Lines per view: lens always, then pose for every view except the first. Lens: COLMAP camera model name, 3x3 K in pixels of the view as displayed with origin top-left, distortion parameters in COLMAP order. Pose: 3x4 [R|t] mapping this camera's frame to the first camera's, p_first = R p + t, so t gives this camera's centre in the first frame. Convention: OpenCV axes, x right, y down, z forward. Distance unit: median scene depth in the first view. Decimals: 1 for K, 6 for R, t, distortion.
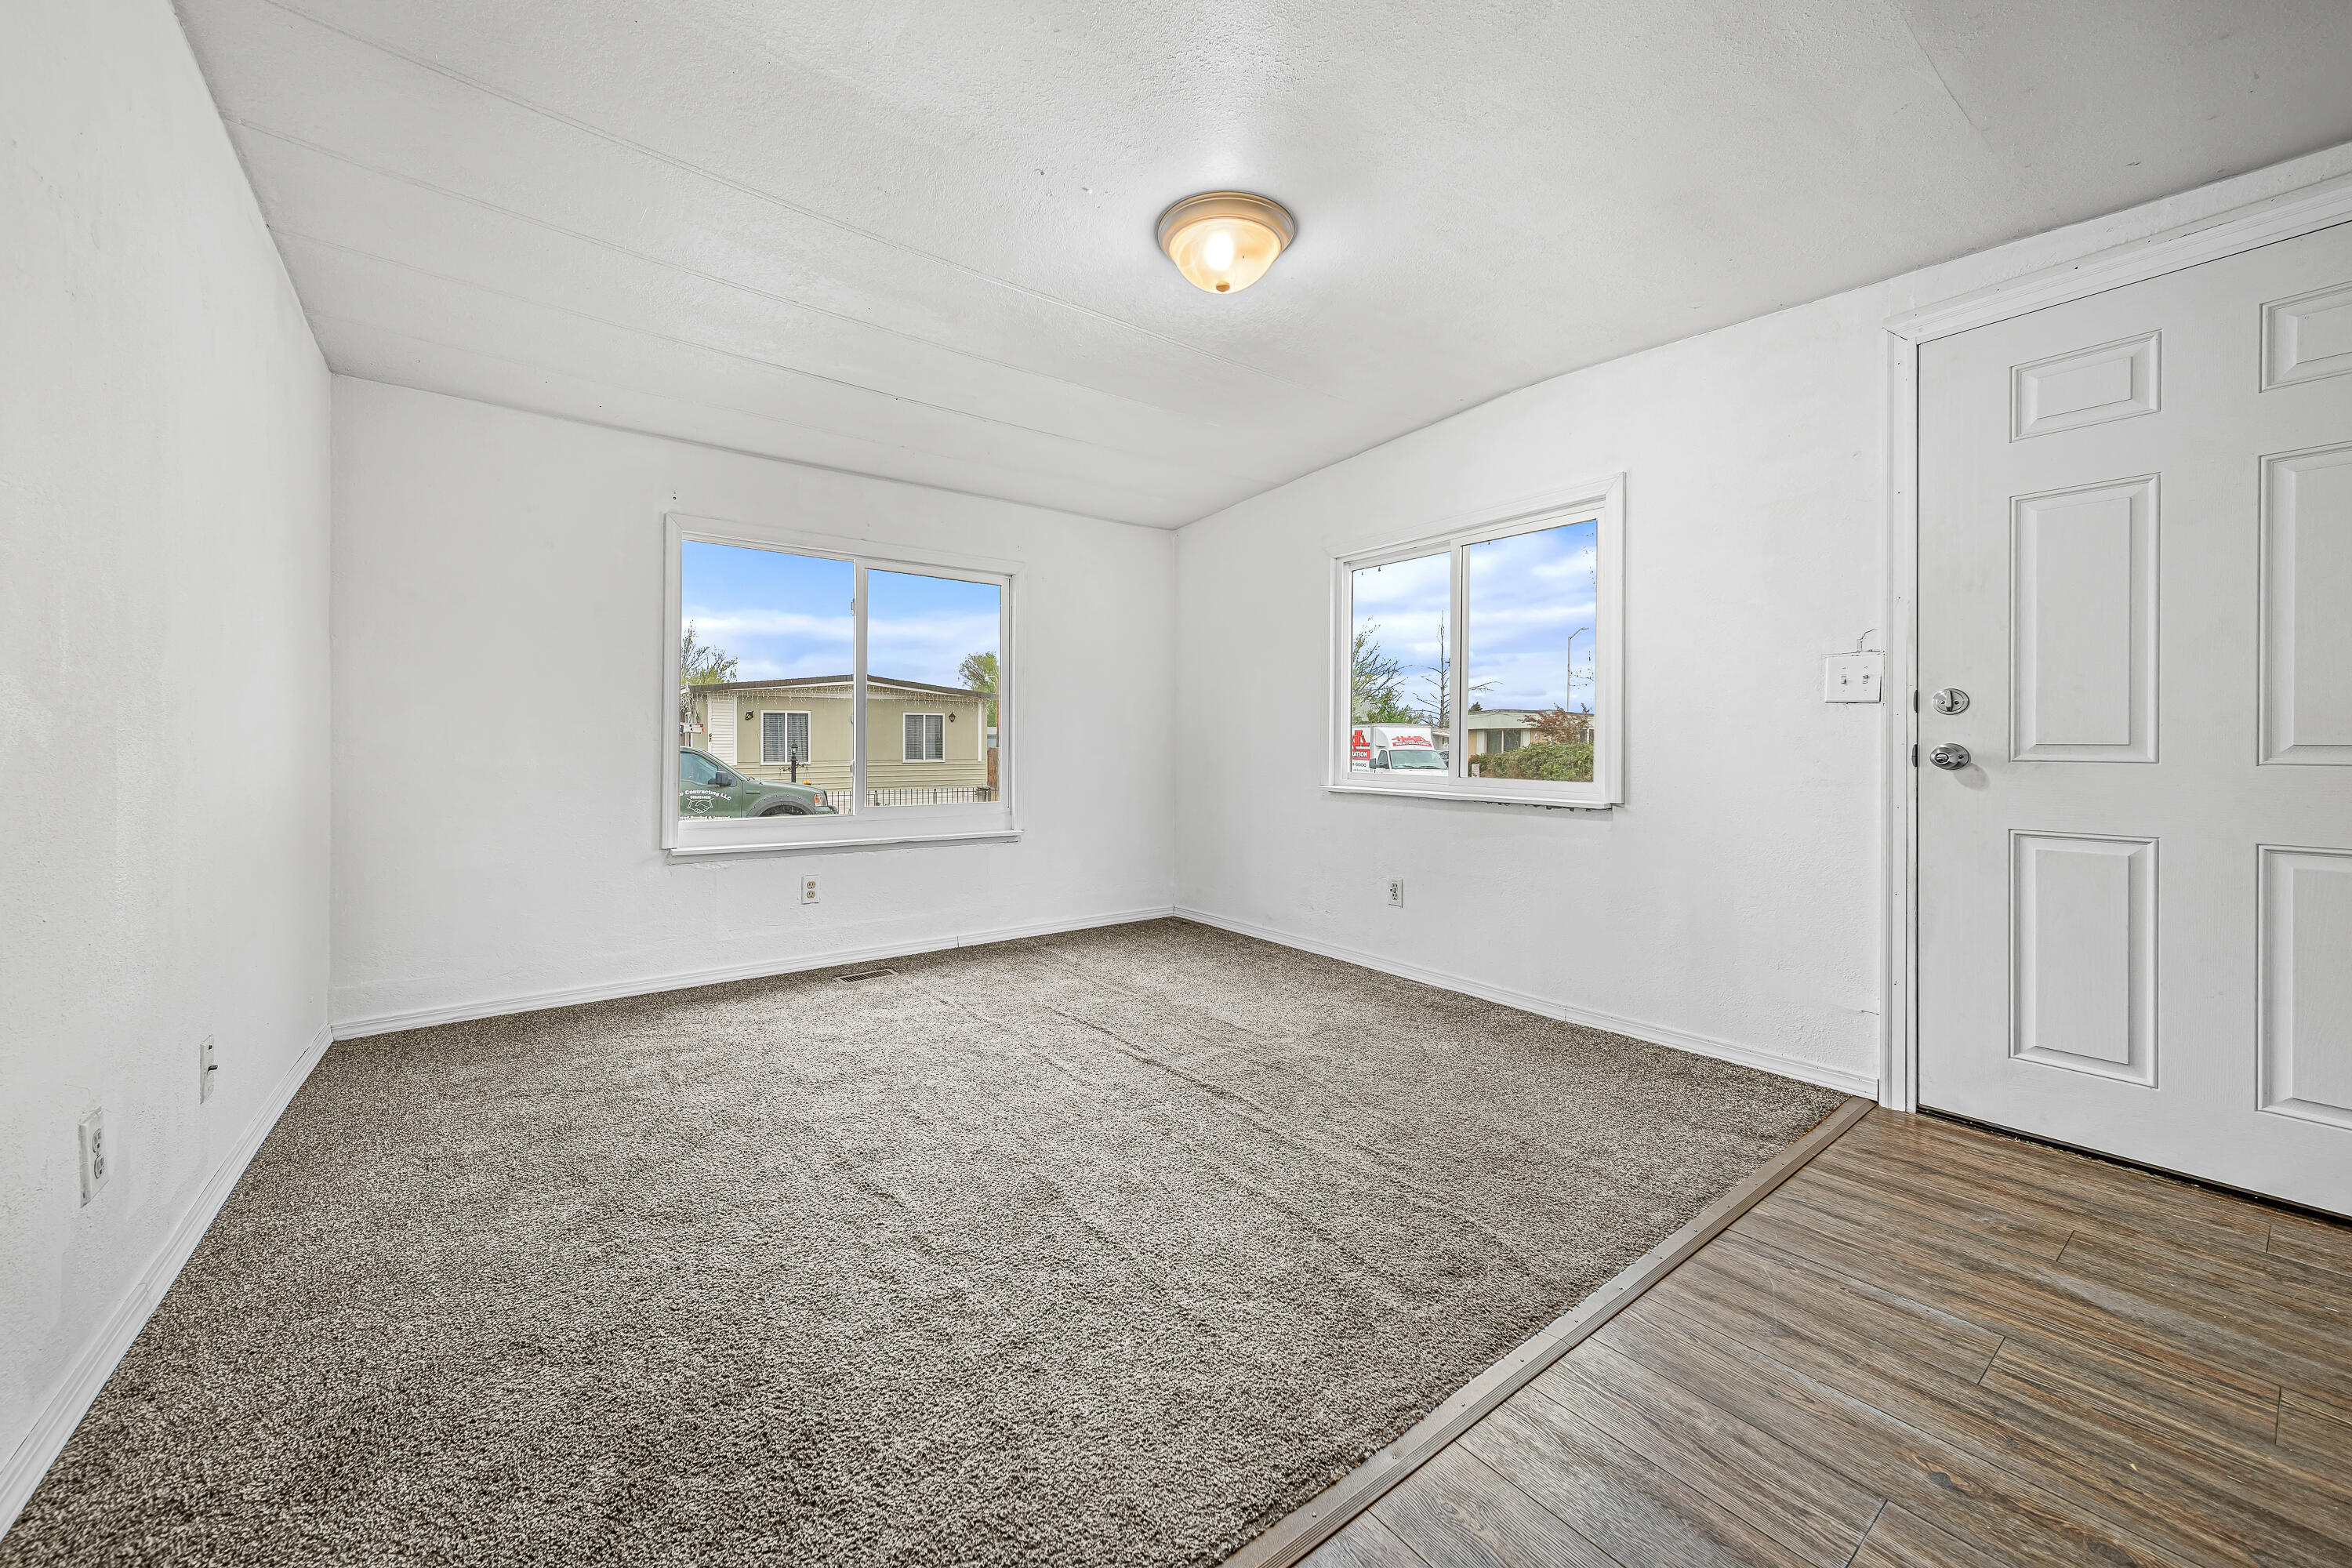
lens RADIAL K [[852.1, 0, 1124.1], [0, 852.1, 745.3], [0, 0, 1]] dist [0.000390, -0.000195]
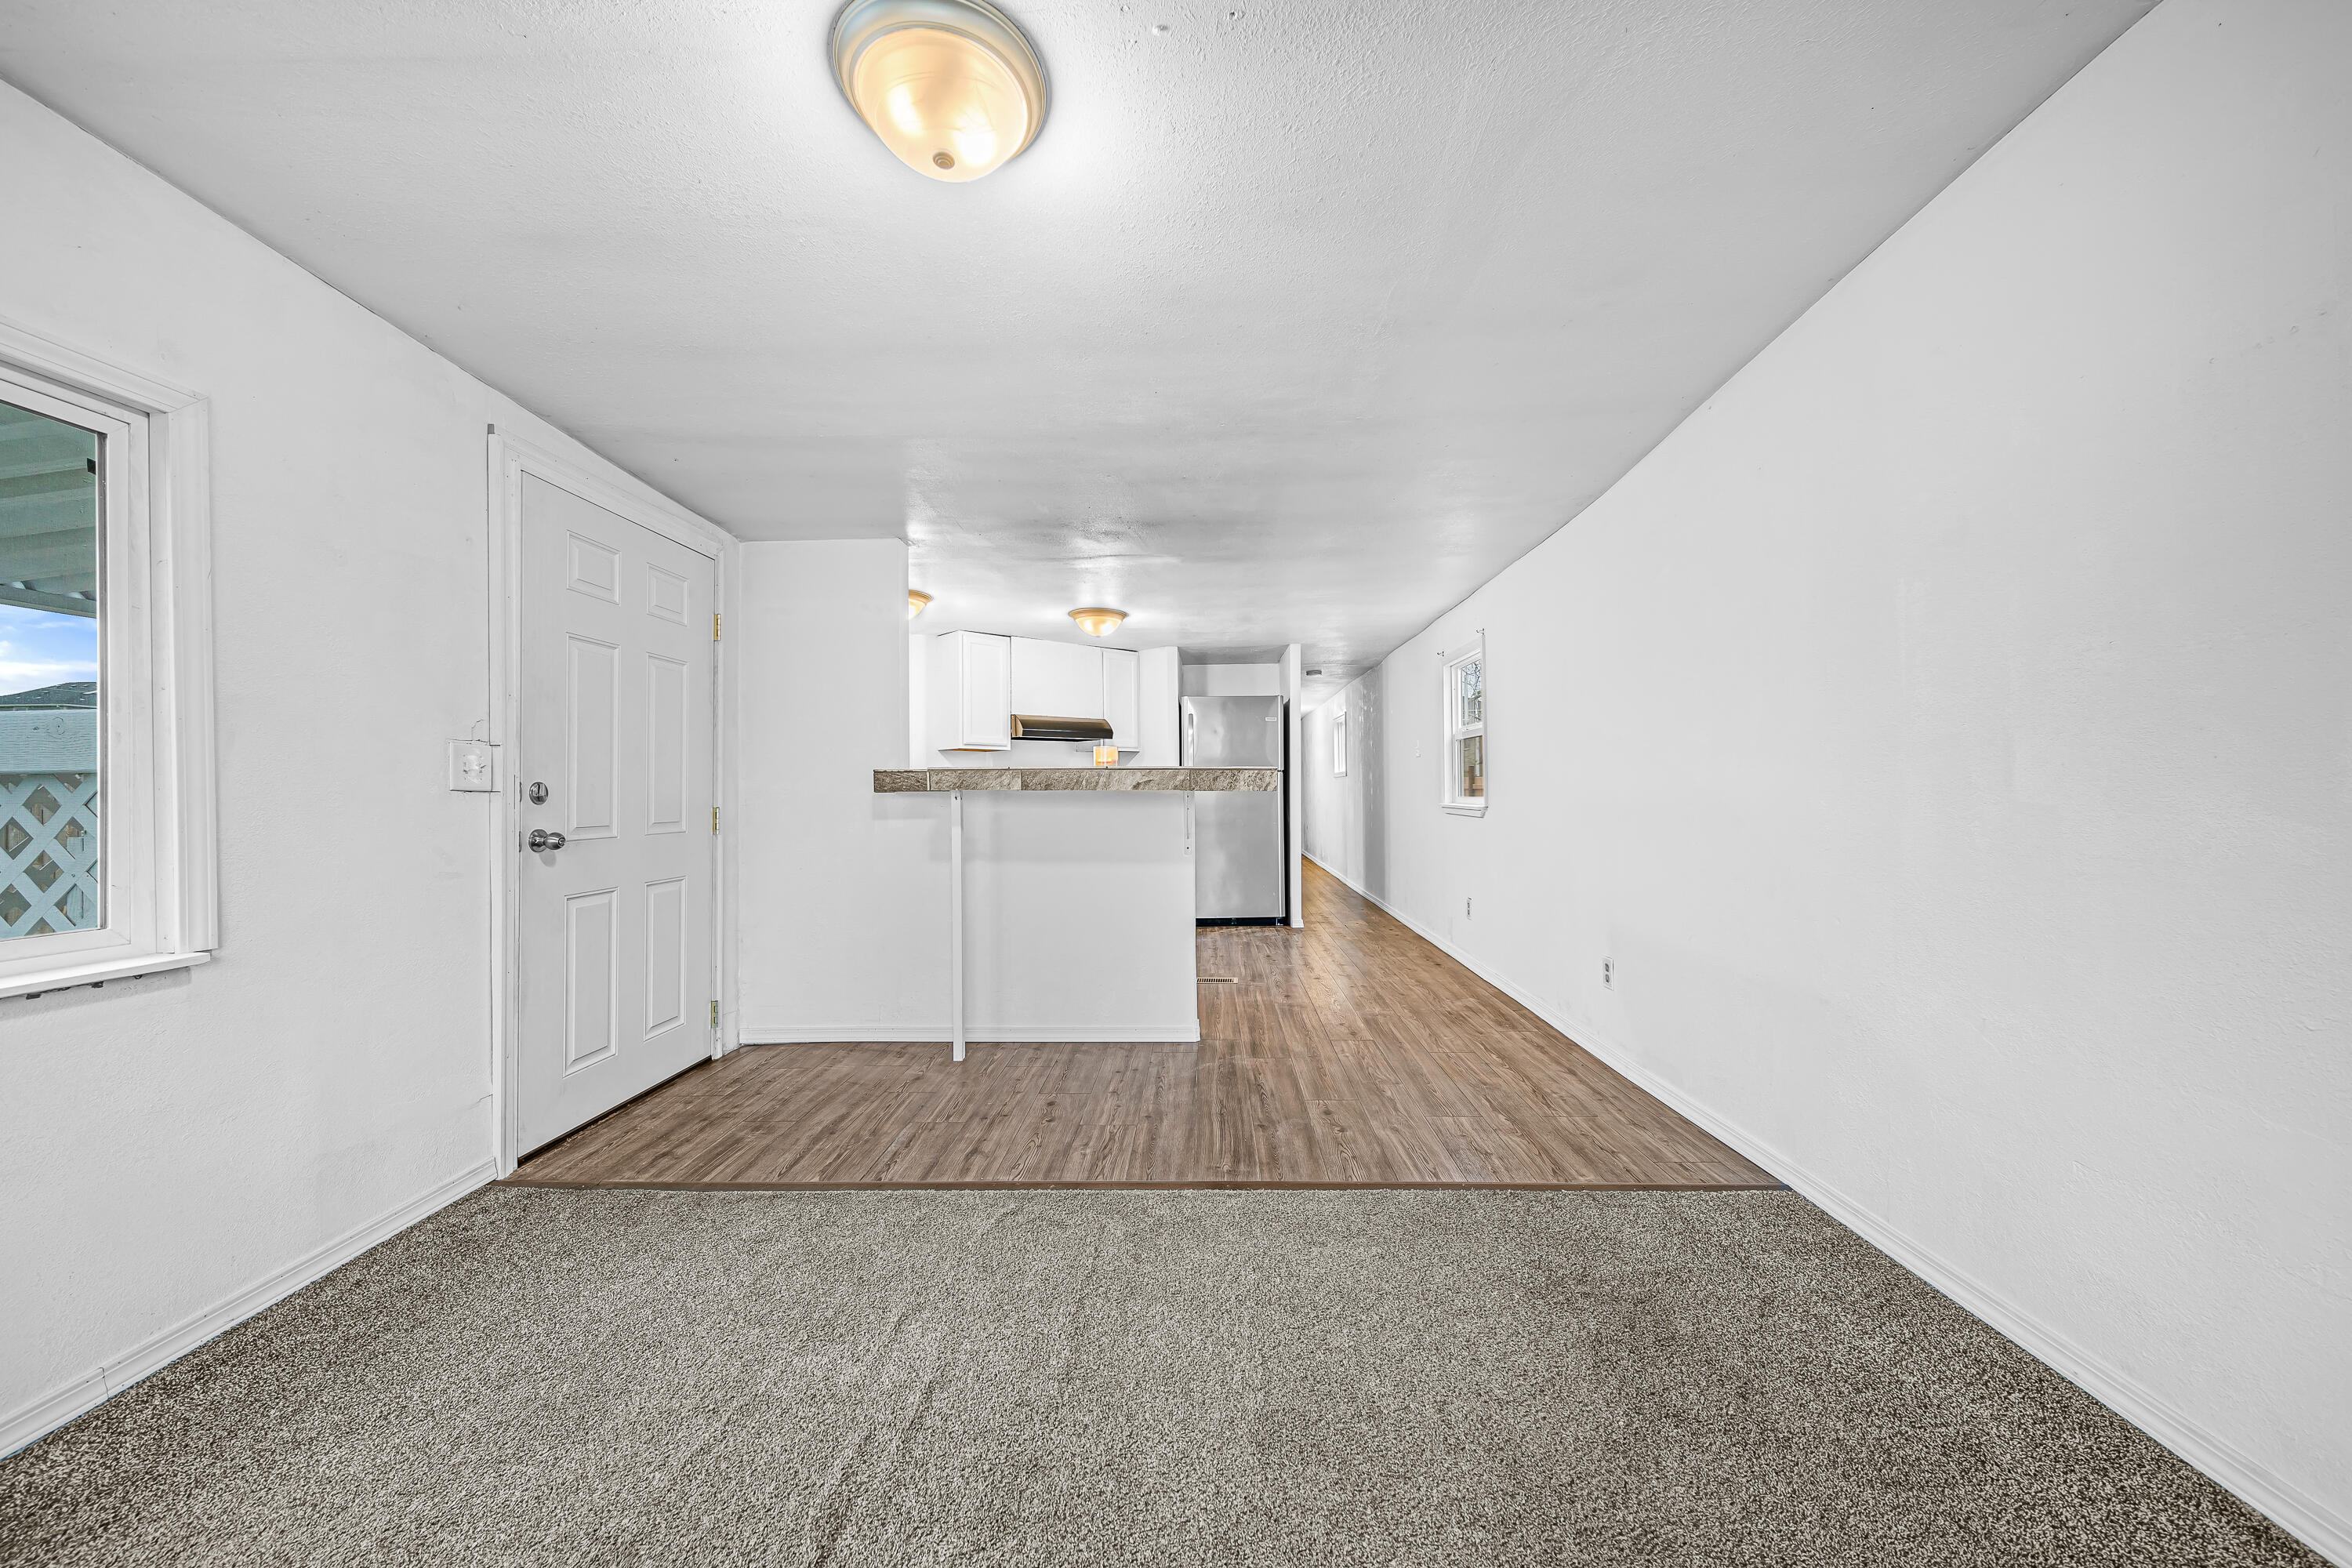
lens RADIAL K [[825.3, 0, 1177.2], [0, 825.3, 785.6], [0, 0, 1]] dist [0.000510, -0.001338]
pose [[-0.796429, 0.004861, 0.604713, -0.423728], [0.005029, 0.999986, -0.001416, -0.058684], [-0.604711, 0.001914, -0.796443, 1.437048]]
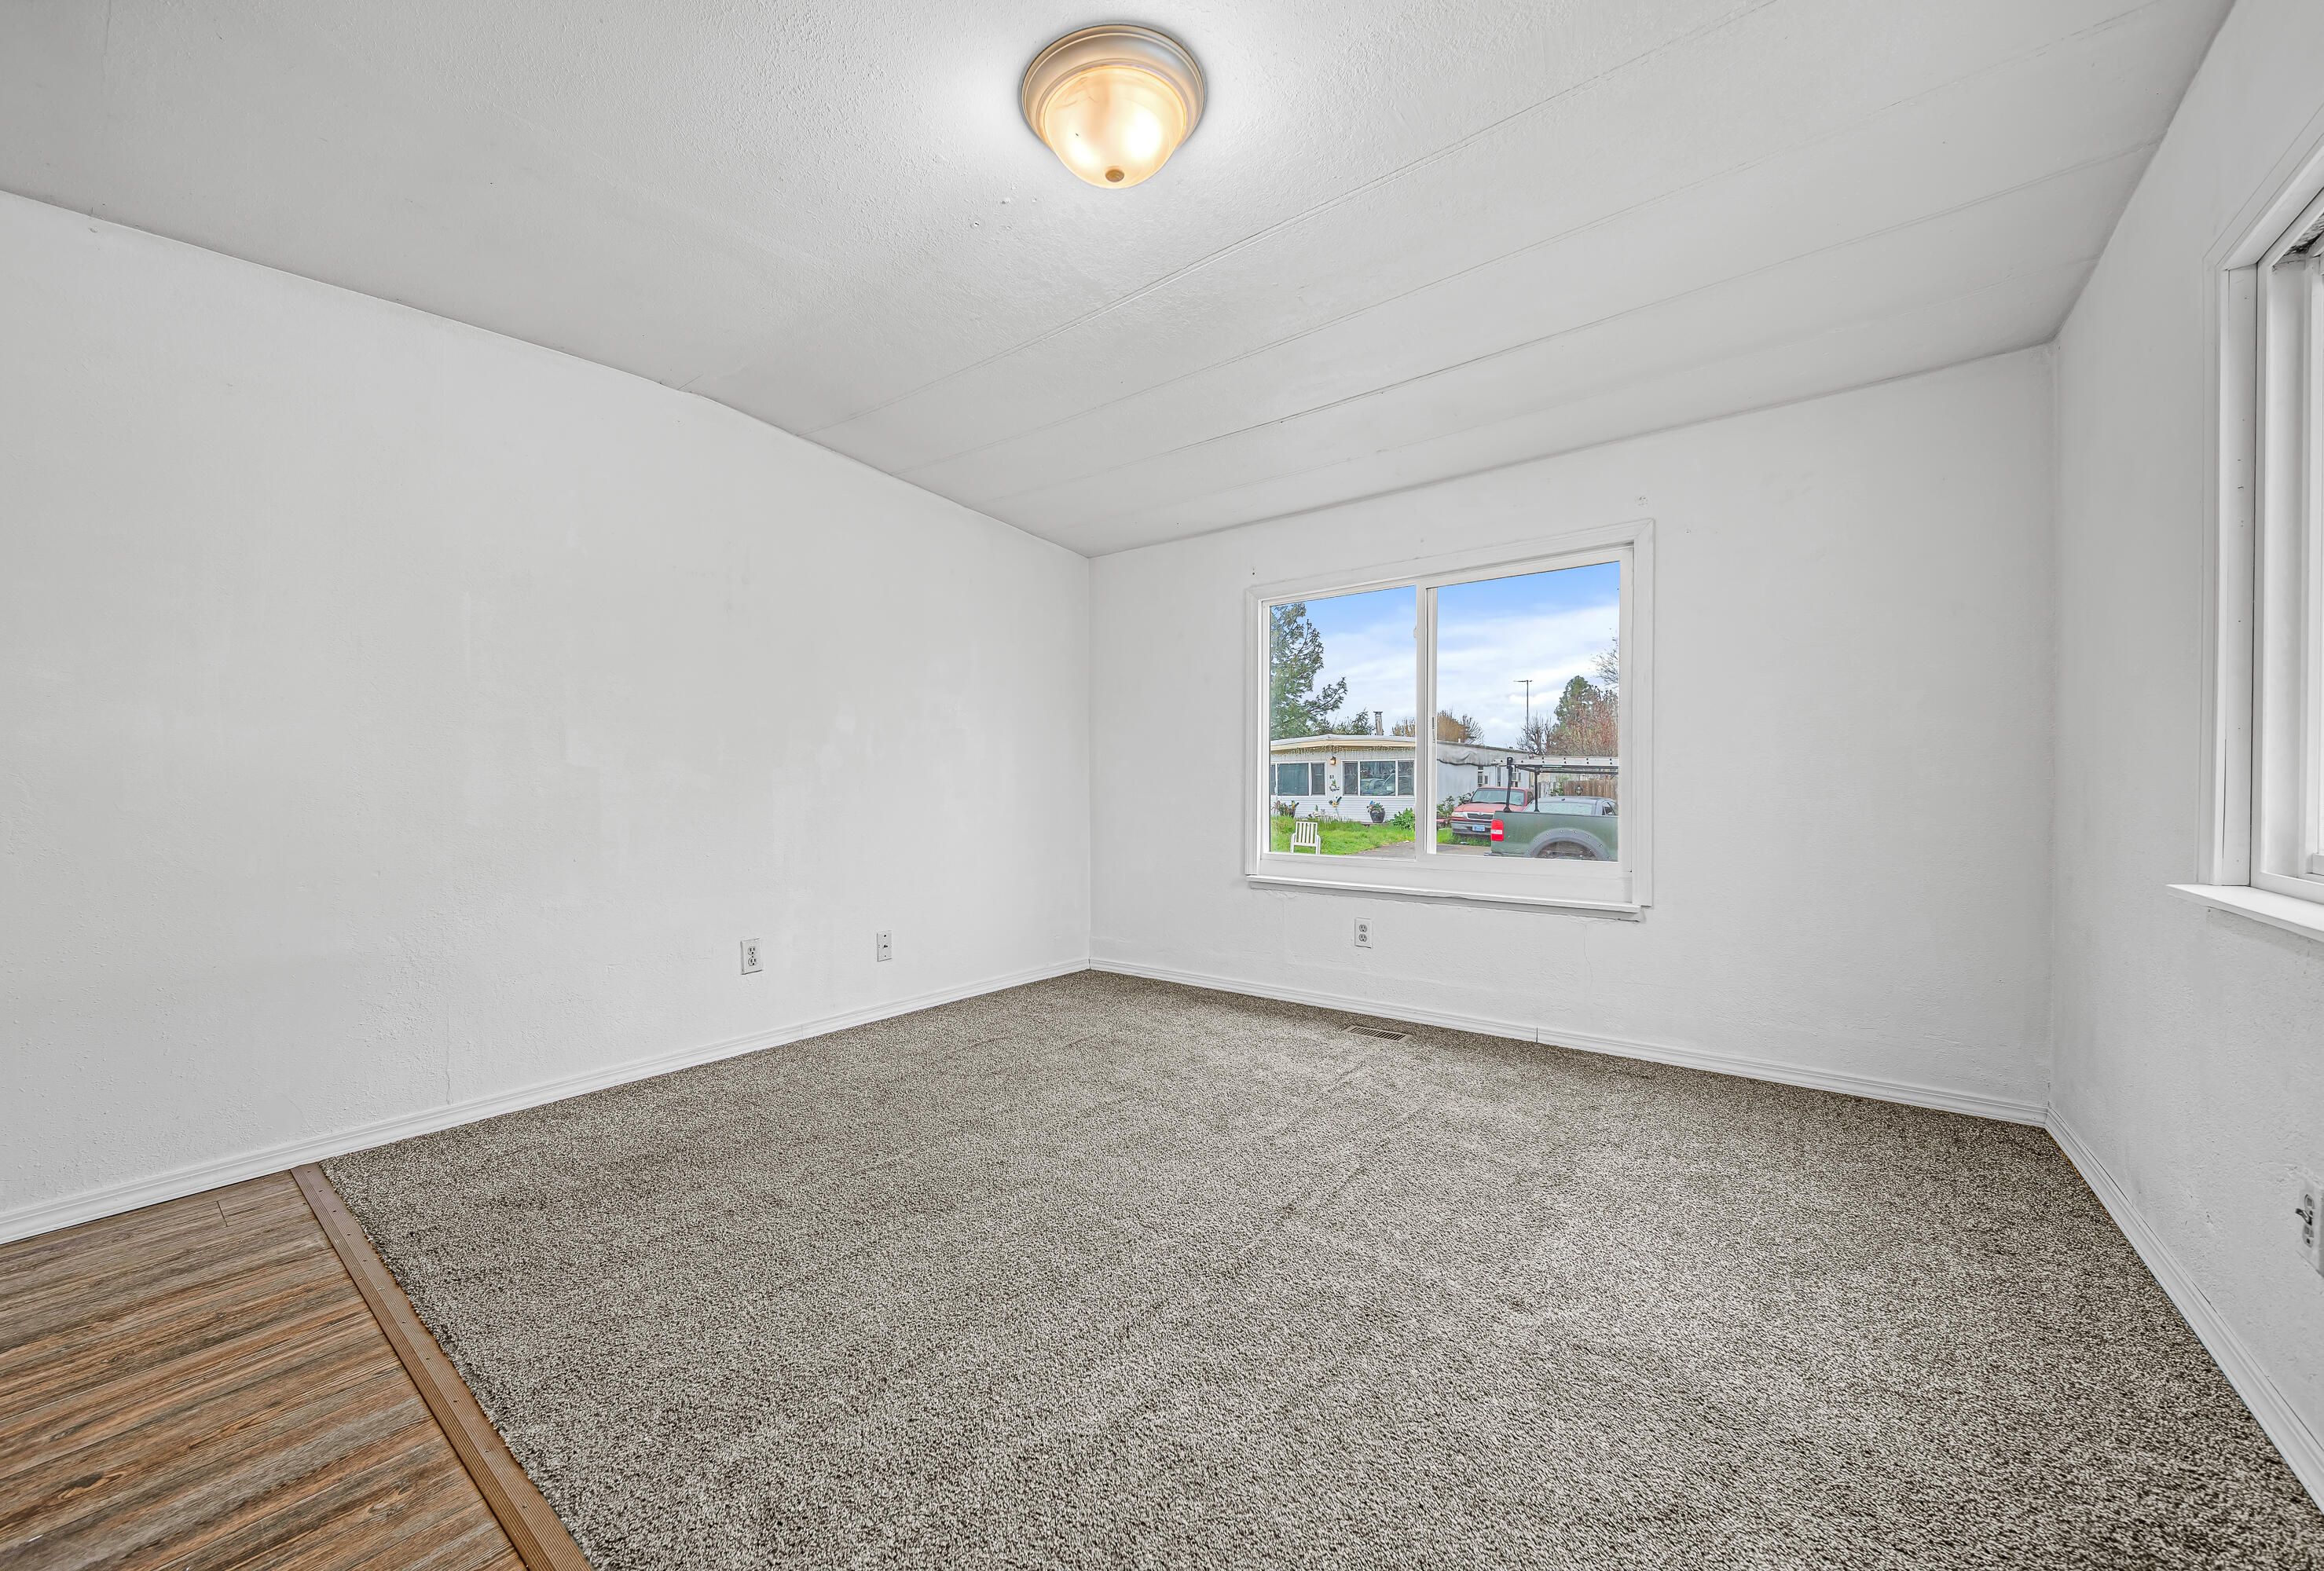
lens RADIAL K [[908.6, 0, 1122.6], [0, 908.6, 787.4], [0, 0, 1]] dist [0.000519, 0.006571]
pose [[0.271794, 0.000757, -0.962355, 0.979441], [0.005923, 0.999979, 0.002459, -0.004371], [0.962337, -0.006369, 0.271784, 0.779084]]
